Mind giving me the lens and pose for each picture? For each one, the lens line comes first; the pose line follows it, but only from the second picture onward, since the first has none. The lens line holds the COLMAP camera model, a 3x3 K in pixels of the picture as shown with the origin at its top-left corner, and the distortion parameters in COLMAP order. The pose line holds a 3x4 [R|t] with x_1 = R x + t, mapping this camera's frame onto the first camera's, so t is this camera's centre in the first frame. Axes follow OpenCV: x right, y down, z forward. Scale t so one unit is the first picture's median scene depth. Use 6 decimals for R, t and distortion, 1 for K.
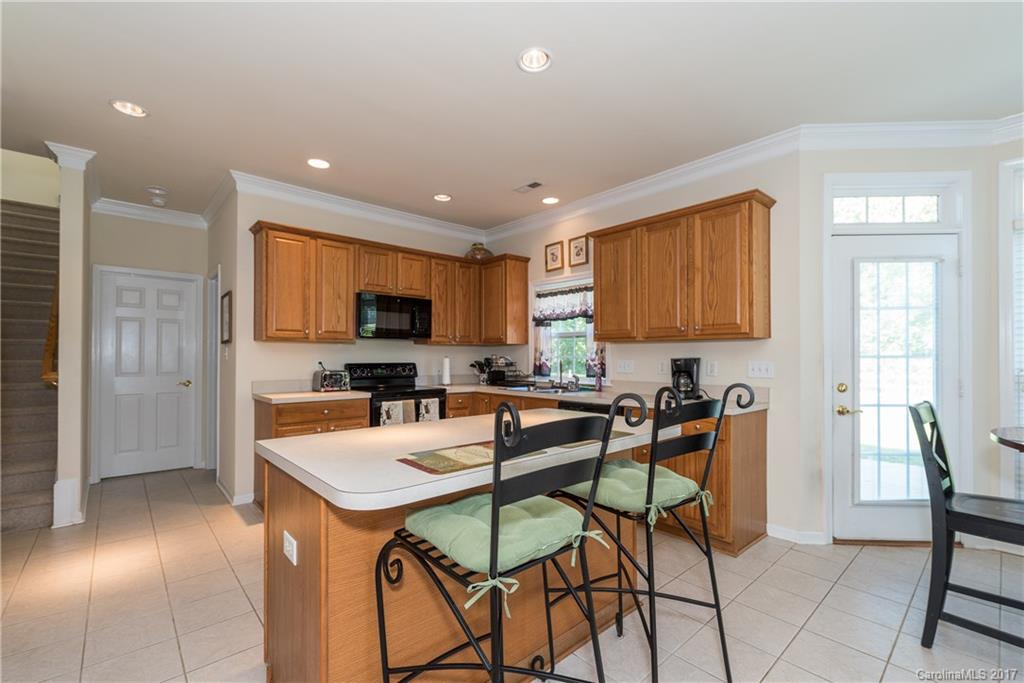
lens RADIAL K [[441.2, 0, 513.0], [0, 441.2, 356.1], [0, 0, 1]] dist [0.000504, 0.000076]
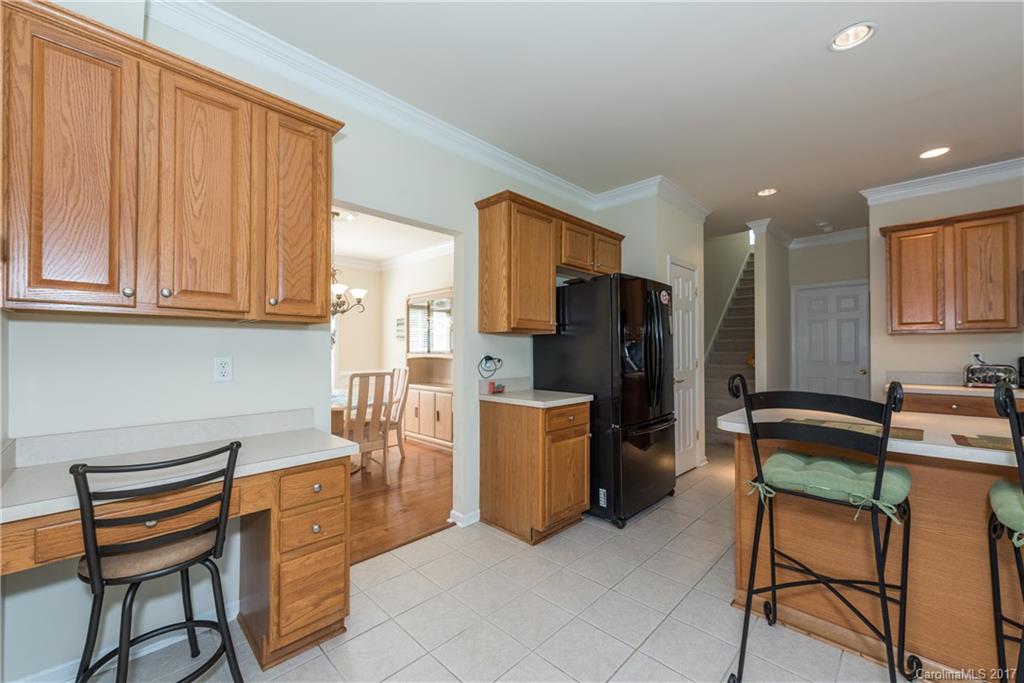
lens RADIAL K [[416.5, 0, 514.3], [0, 416.5, 347.9], [0, 0, 1]] dist [0.000432, 0.000064]
pose [[0.061040, -0.007845, -0.998104, 0.389516], [0.006108, 0.999953, -0.007486, 0.000693], [0.998117, -0.005639, 0.061085, 0.002699]]
